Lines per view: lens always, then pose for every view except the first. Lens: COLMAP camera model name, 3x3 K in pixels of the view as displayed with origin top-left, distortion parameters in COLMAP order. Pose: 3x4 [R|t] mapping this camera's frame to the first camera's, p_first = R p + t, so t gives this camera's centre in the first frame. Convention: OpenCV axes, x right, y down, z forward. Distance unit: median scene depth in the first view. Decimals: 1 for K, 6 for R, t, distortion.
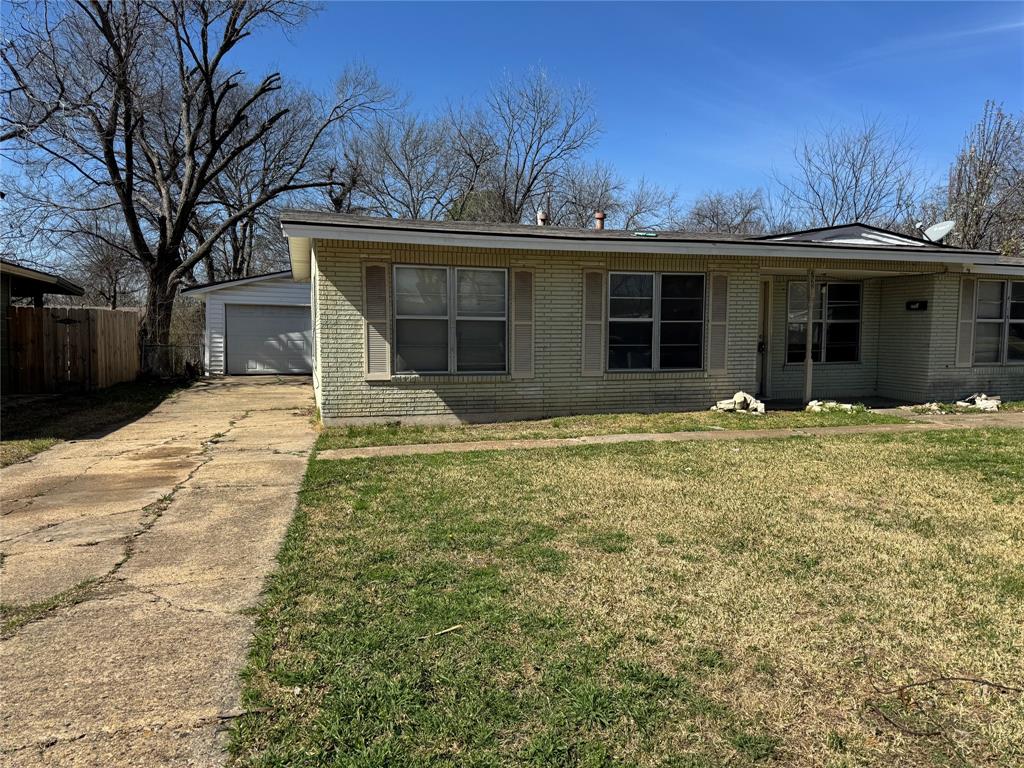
lens RADIAL K [[746.9, 0, 511.3], [0, 746.9, 389.2], [0, 0, 1]] dist [0.141929, -0.157550]
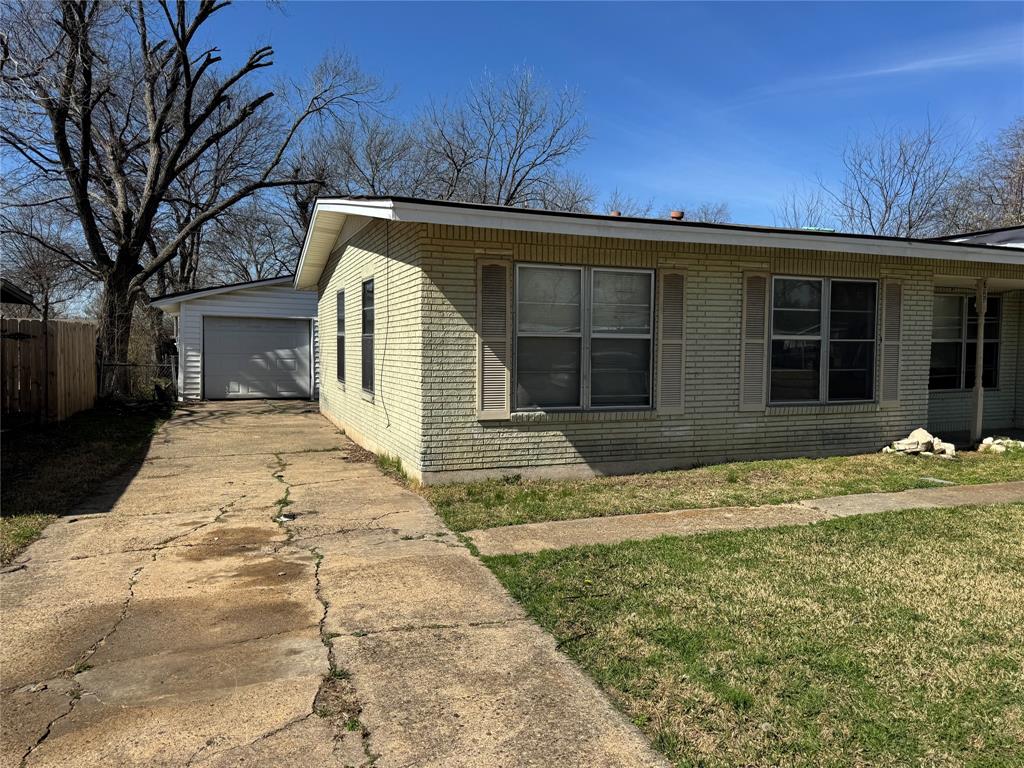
lens RADIAL K [[746.9, 0, 511.3], [0, 746.9, 389.2], [0, 0, 1]] dist [0.141929, -0.157550]
pose [[0.996243, -0.001428, 0.086592, -0.200327], [0.003078, 0.999816, -0.018918, -0.024996], [-0.086549, 0.019113, 0.996064, 0.239066]]
